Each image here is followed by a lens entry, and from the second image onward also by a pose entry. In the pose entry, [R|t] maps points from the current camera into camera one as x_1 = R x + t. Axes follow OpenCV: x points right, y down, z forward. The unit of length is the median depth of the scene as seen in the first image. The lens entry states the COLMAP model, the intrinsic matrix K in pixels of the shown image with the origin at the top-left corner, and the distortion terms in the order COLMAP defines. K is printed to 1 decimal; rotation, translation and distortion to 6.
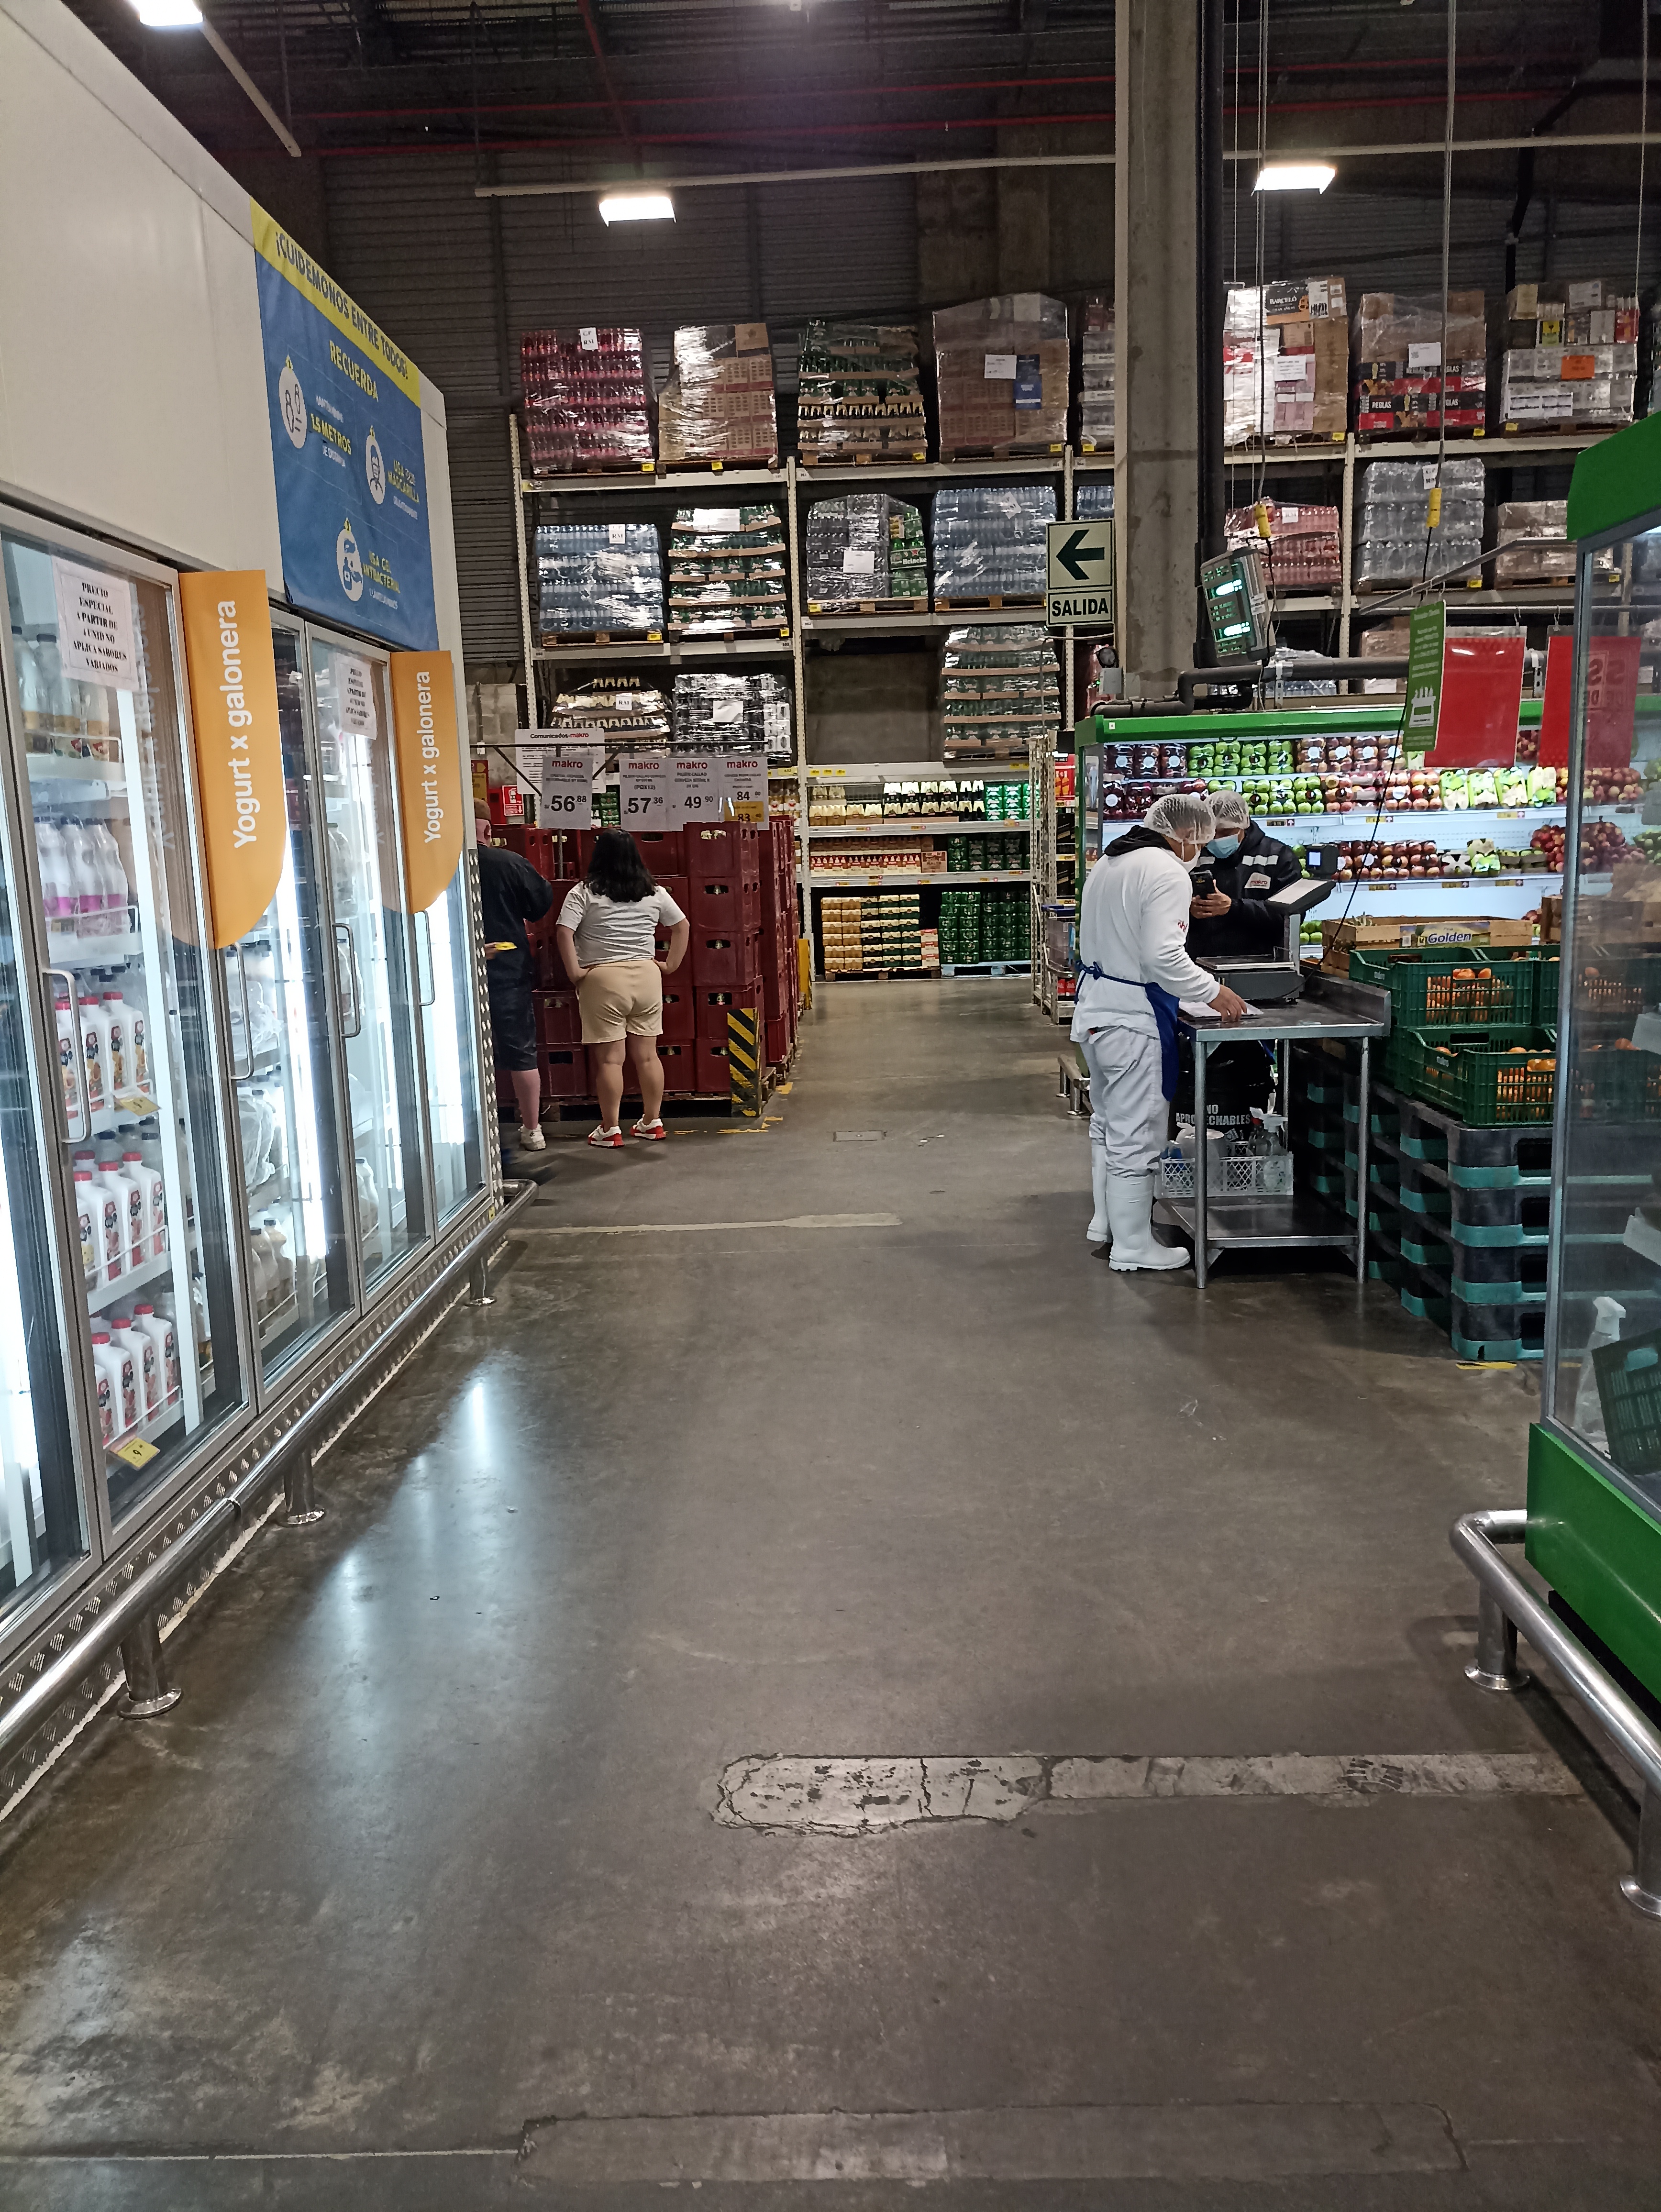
lens RADIAL K [[1635.2, 0, 838.3], [0, 1635.2, 1117.1], [0, 0, 1]] dist [0.027365, -0.013086]
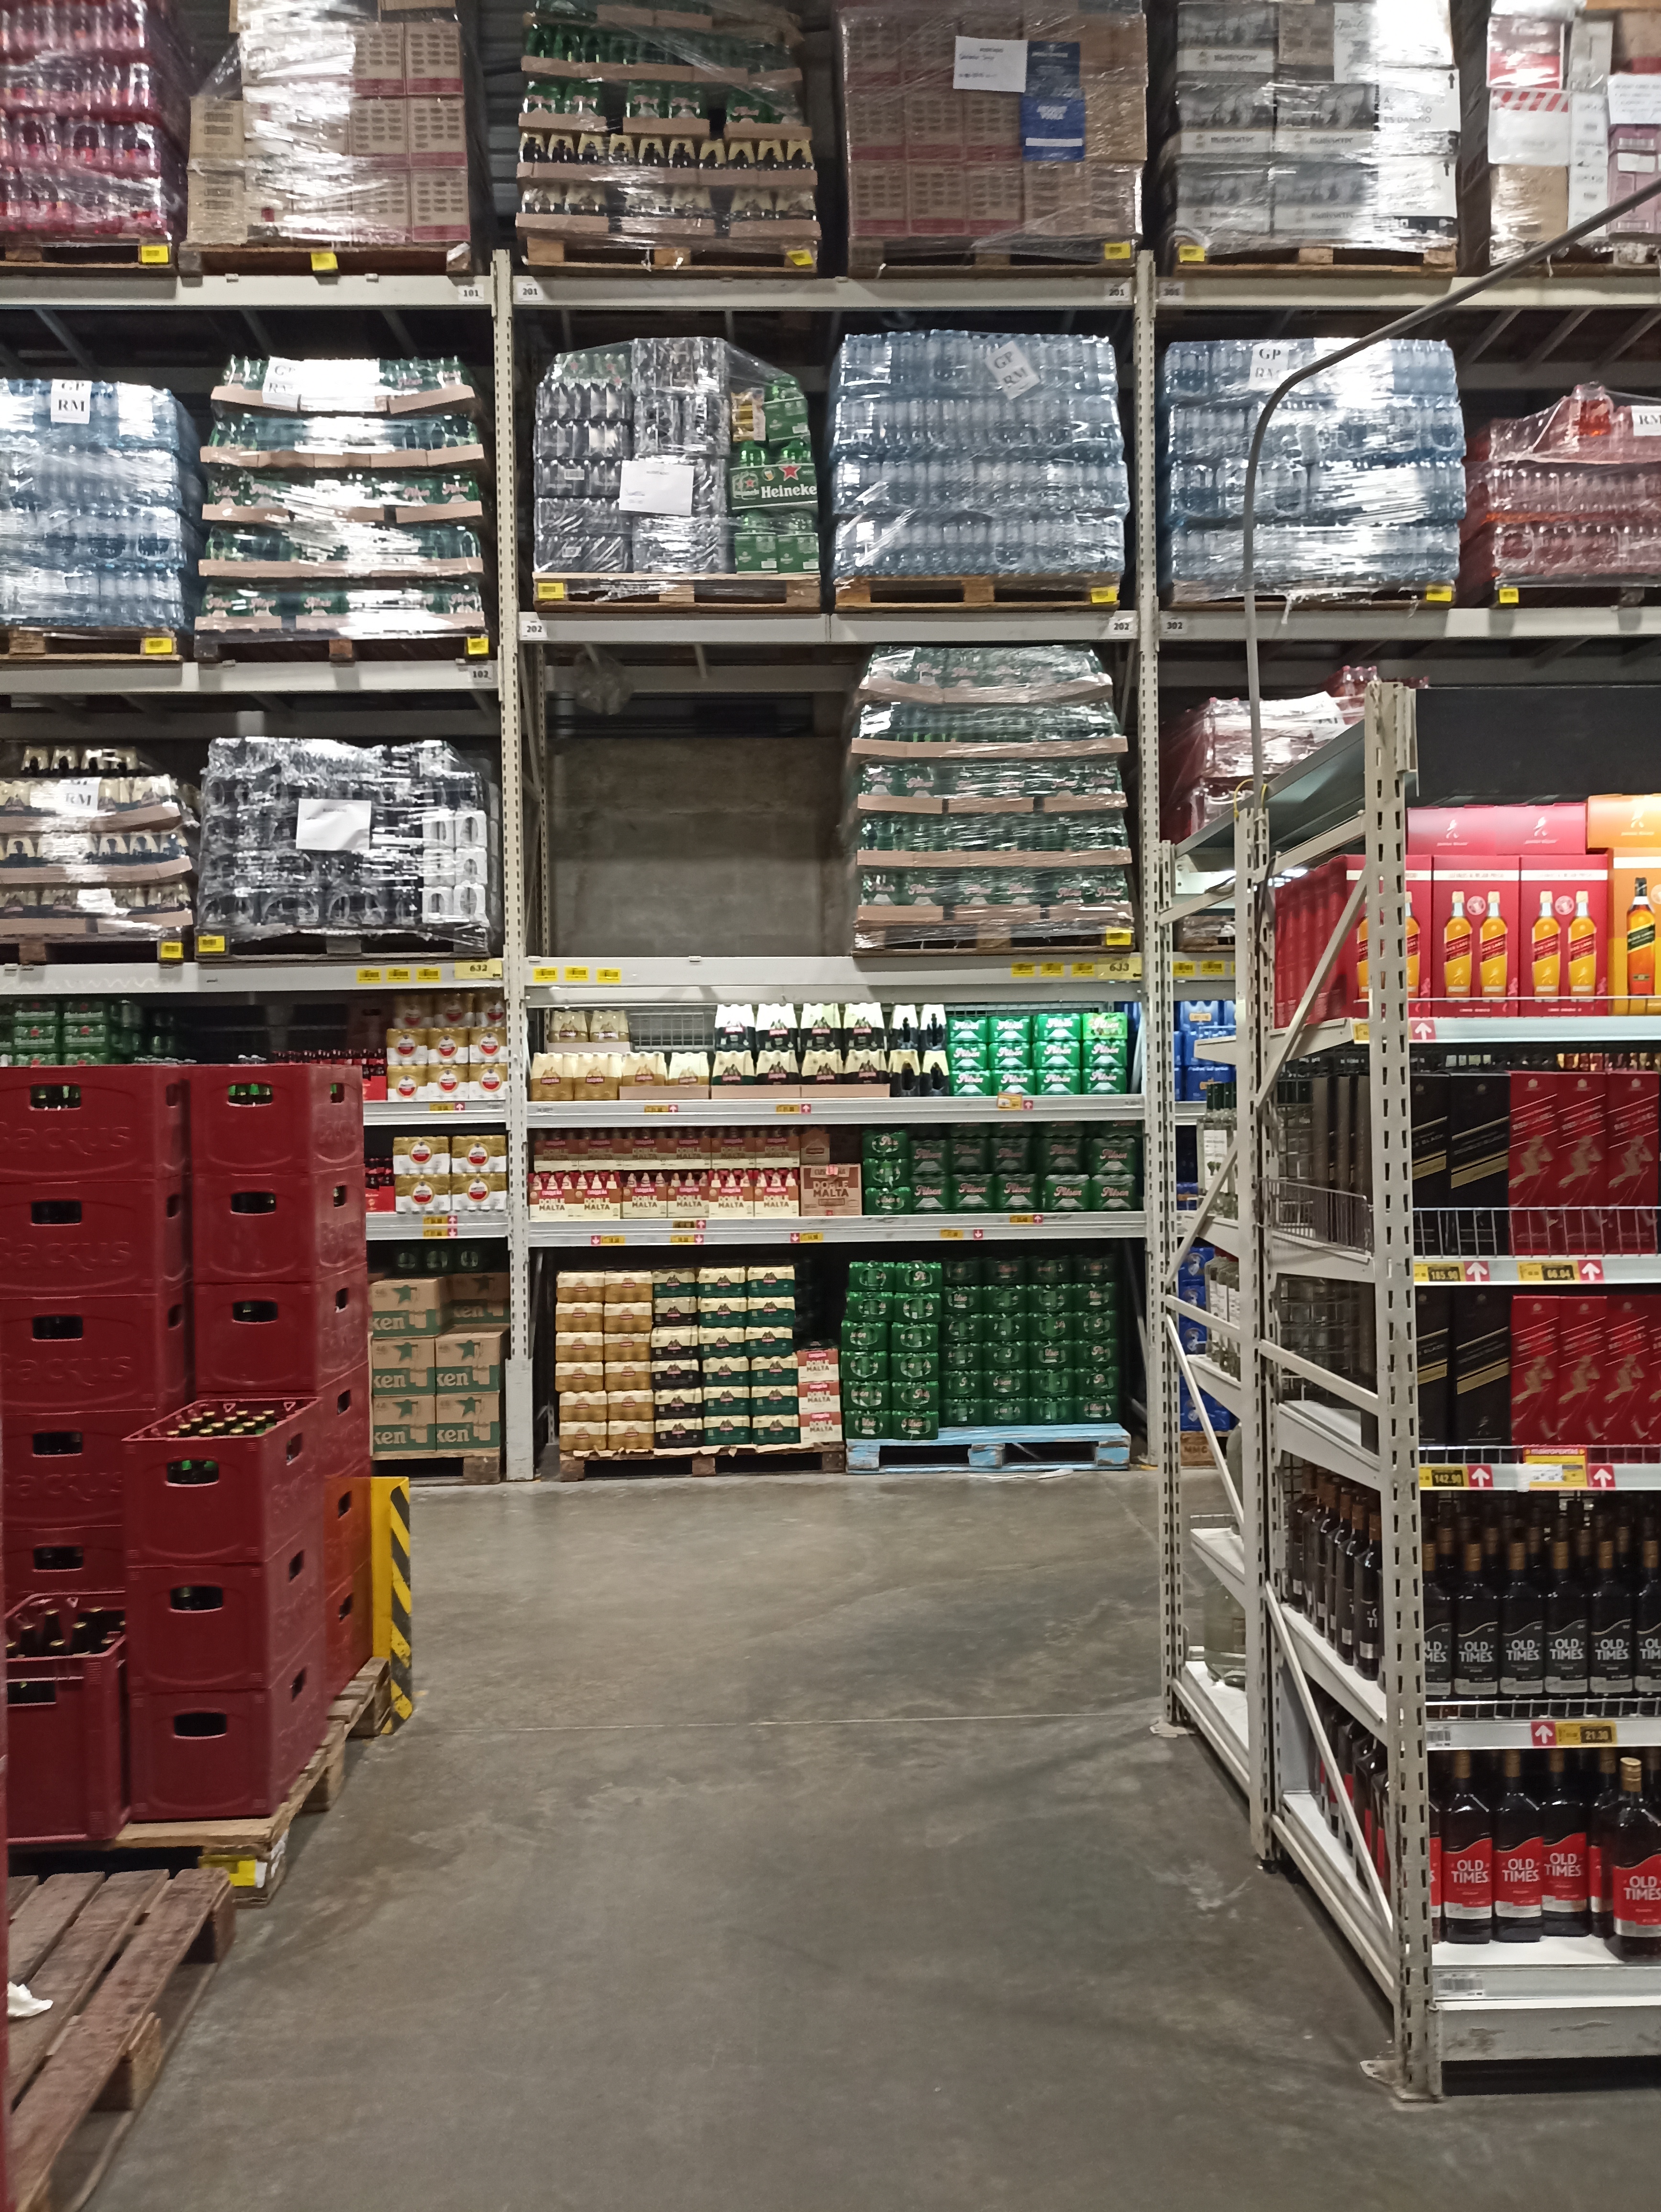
lens RADIAL K [[1635.2, 0, 821.7], [0, 1635.2, 1093.8], [0, 0, 1]] dist [0.027365, -0.013086]
pose [[0.998513, 0.017262, 0.051704, 0.035289], [-0.007618, 0.983418, -0.181193, -0.107622], [-0.053974, 0.180530, 0.982087, 0.603393]]
